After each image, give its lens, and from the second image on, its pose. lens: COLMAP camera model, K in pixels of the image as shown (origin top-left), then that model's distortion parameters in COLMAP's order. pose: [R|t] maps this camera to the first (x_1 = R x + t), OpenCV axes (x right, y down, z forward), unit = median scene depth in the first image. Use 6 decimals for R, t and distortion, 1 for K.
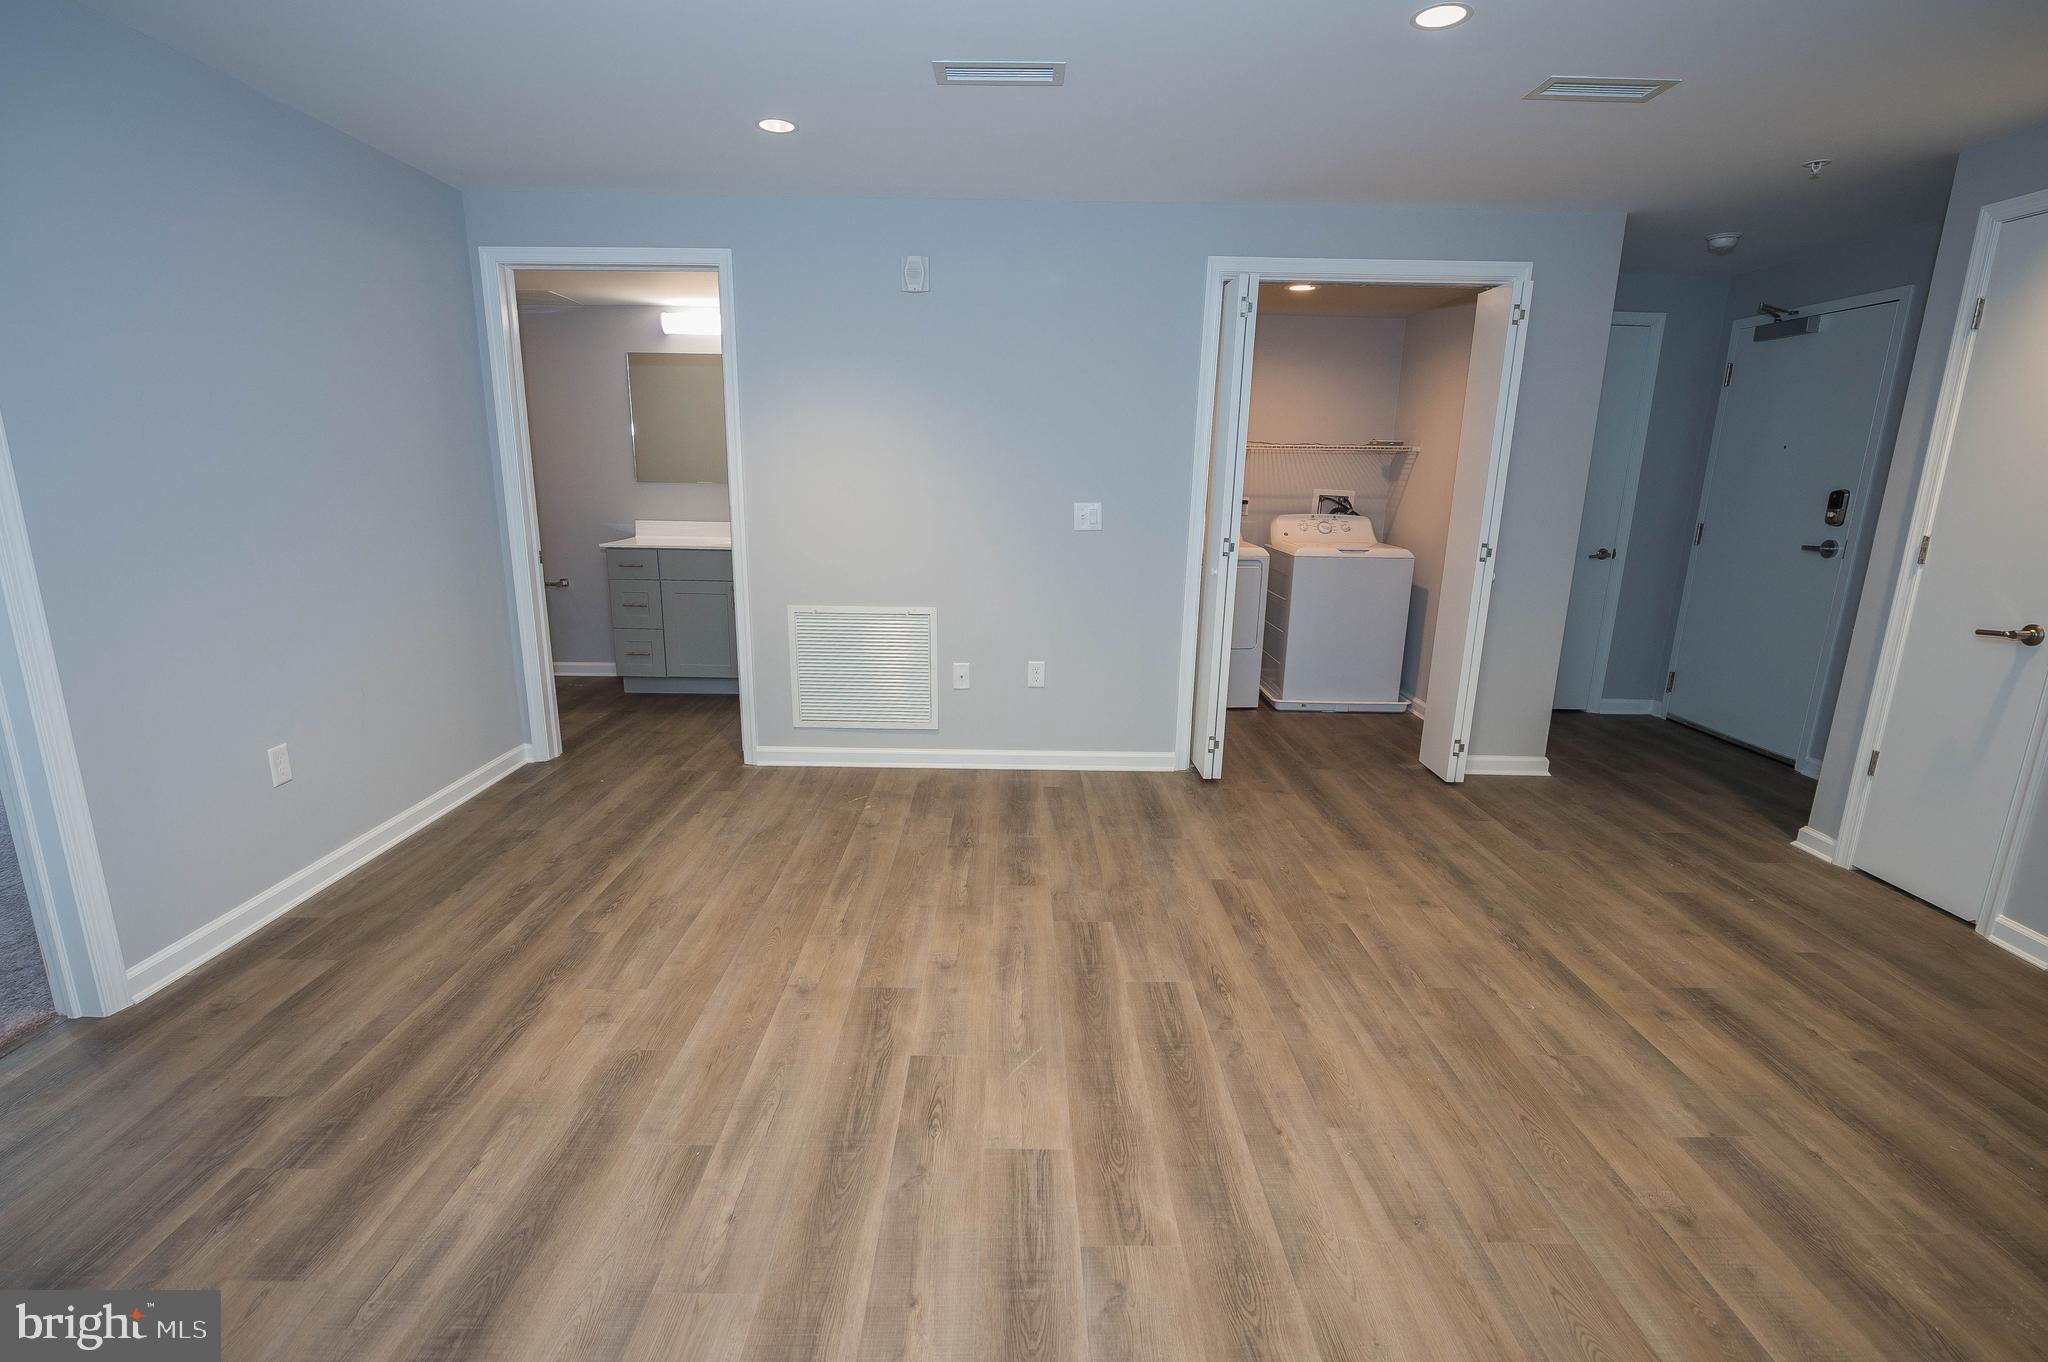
lens RADIAL K [[922.2, 0, 1024.8], [0, 922.2, 685.1], [0, 0, 1]] dist [-0.001615, -0.005340]
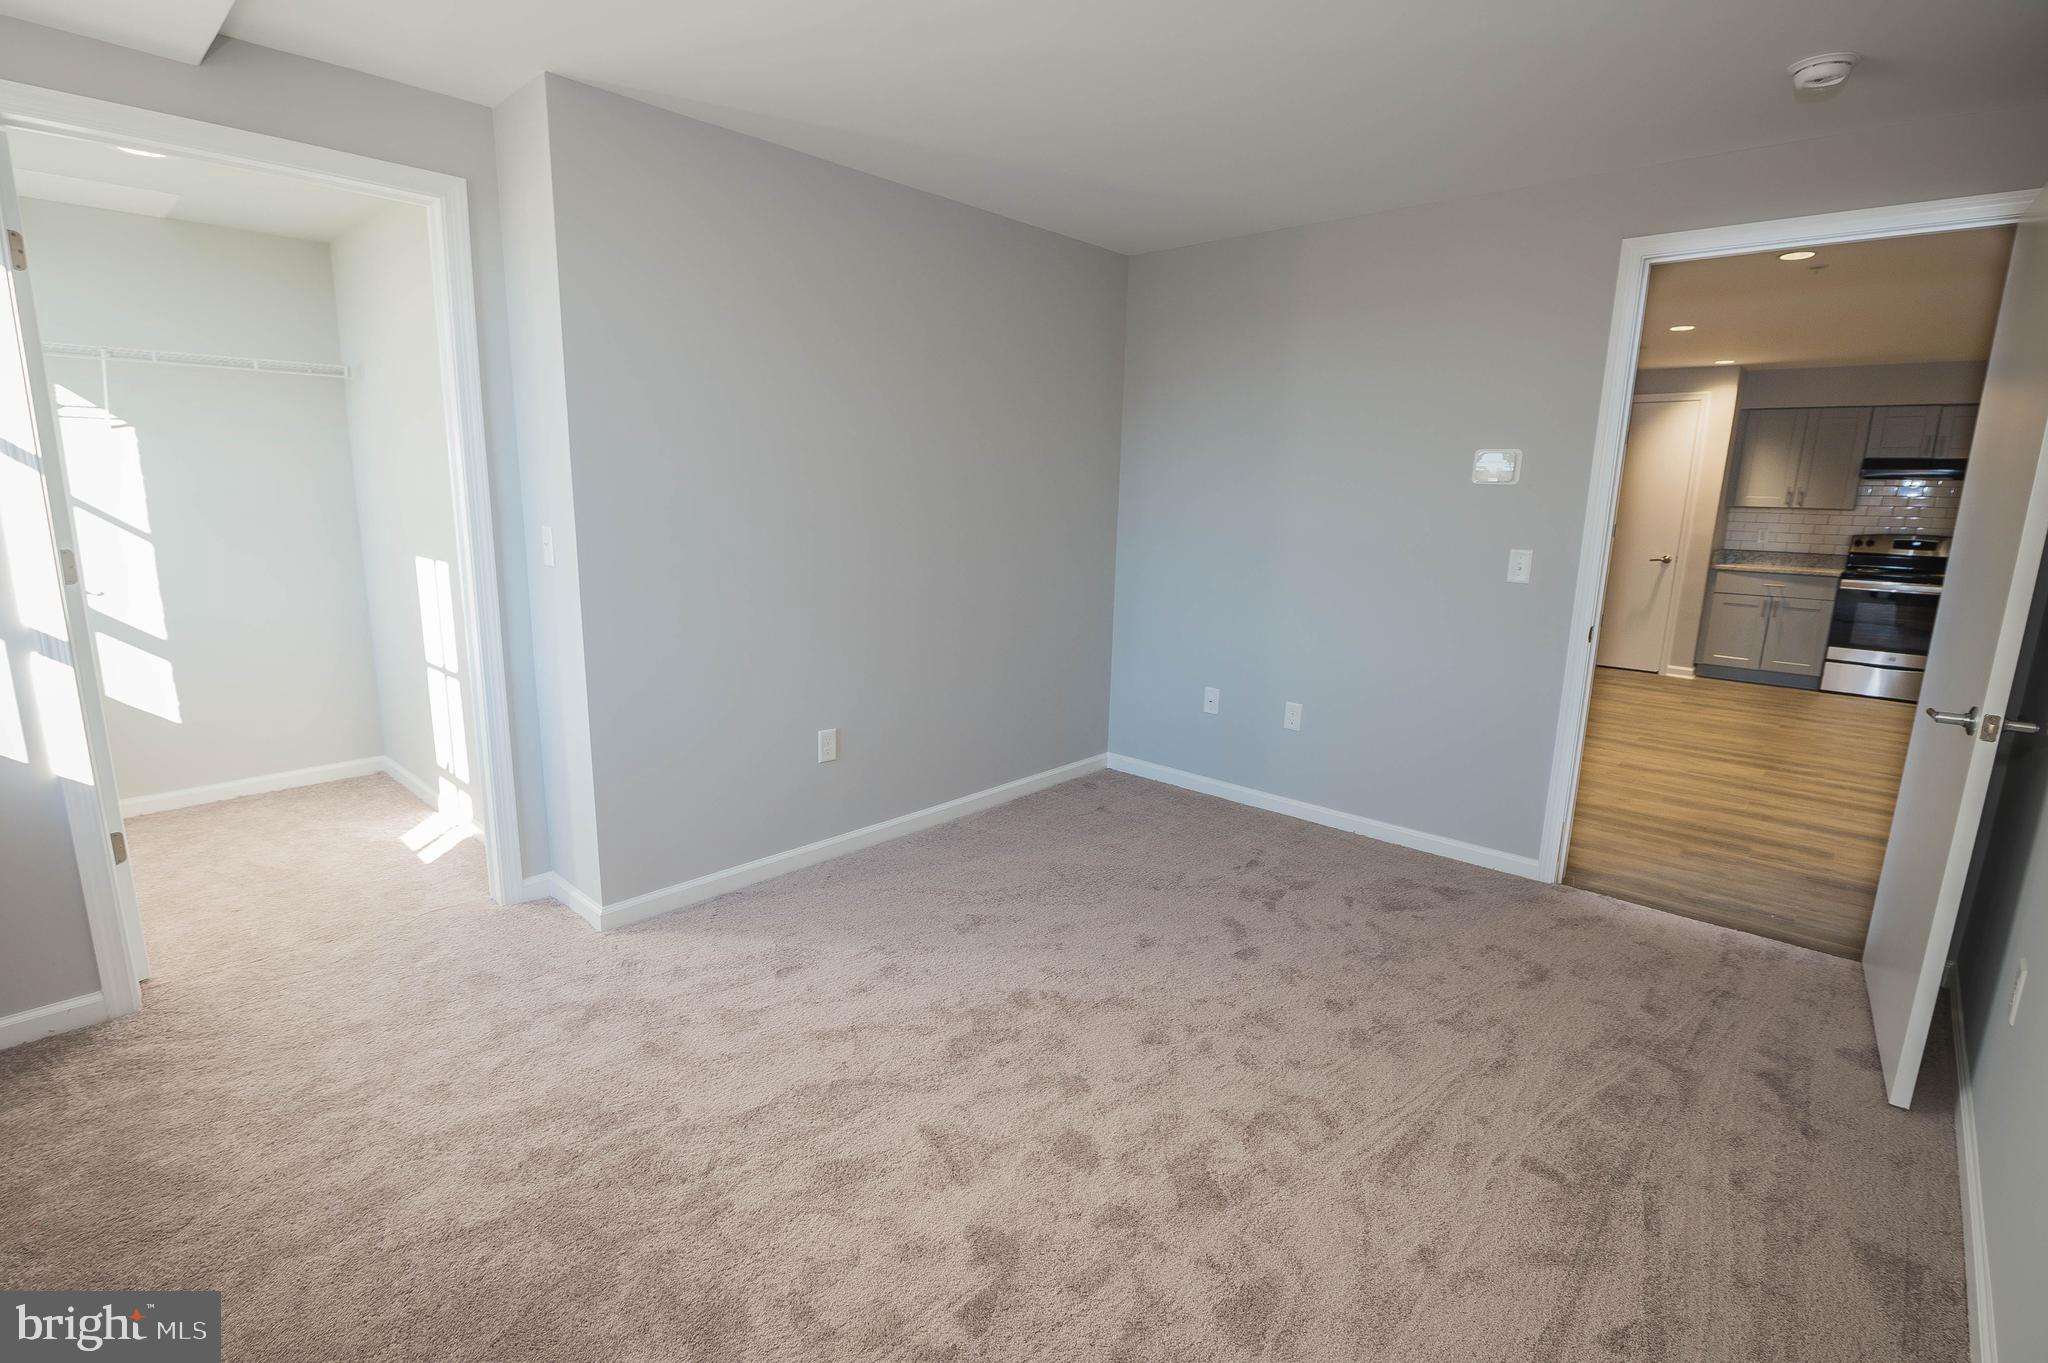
lens RADIAL K [[950.7, 0, 995.9], [0, 950.7, 684.4], [0, 0, 1]] dist [-0.021082, -0.000449]
pose [[0.701497, -0.146641, 0.697423, -1.479290], [0.160007, 0.986026, 0.046382, -0.089134], [-0.694478, 0.079056, 0.715157, 0.281064]]
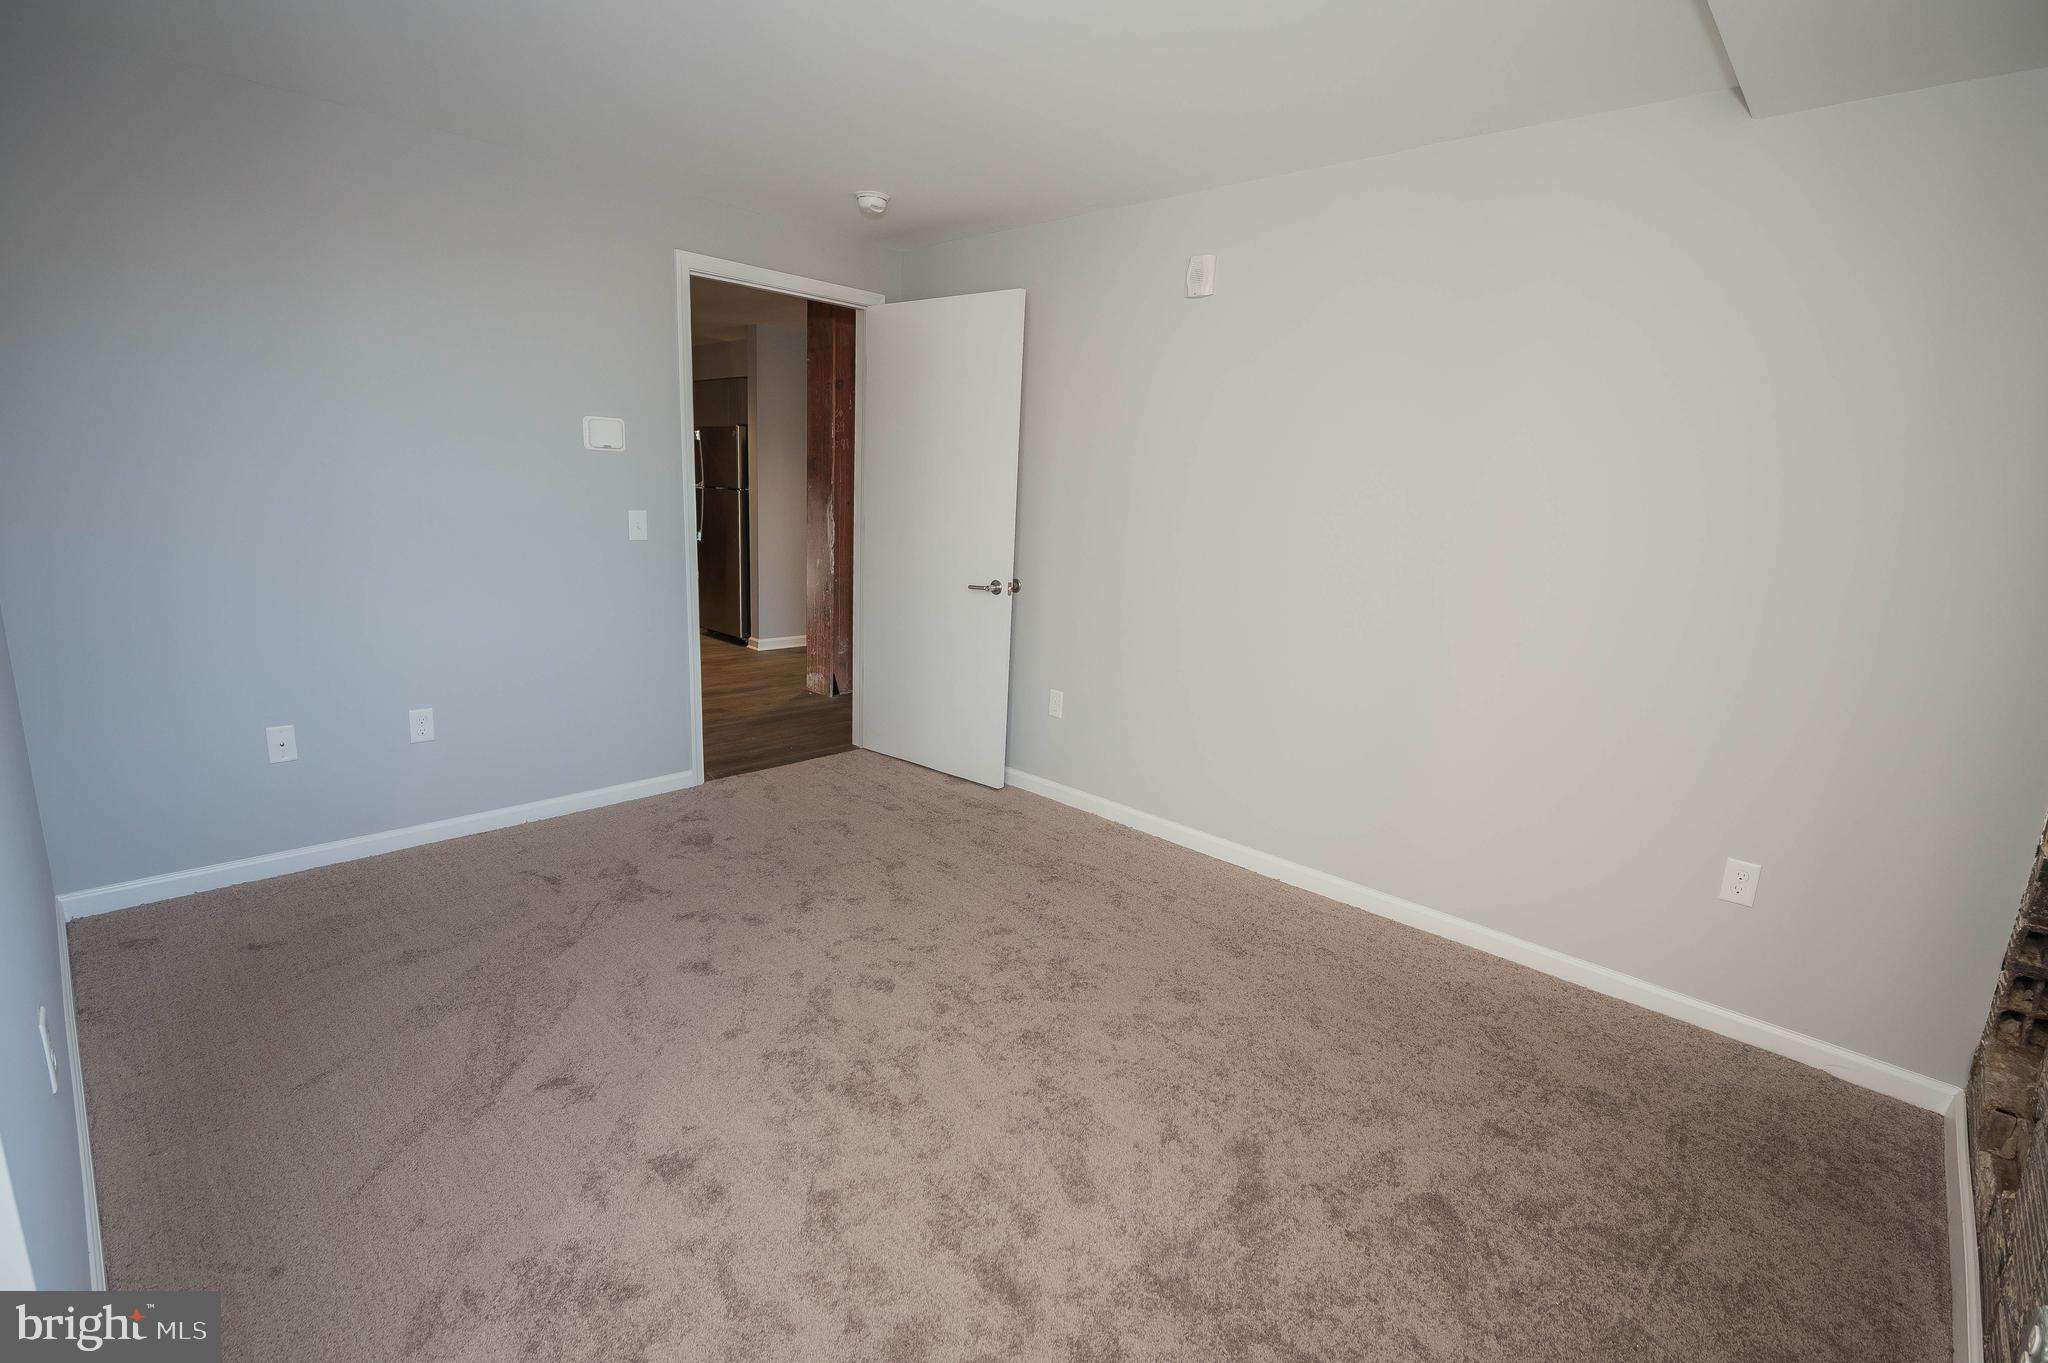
lens RADIAL K [[934.7, 0, 1024.0], [0, 934.7, 681.5], [0, 0, 1]] dist [-0.001950, -0.000211]
pose [[-0.715547, -0.193361, 0.671271, -1.481736], [0.108152, 0.918678, 0.379913, -0.242647], [-0.690142, 0.344444, -0.636445, 0.905921]]
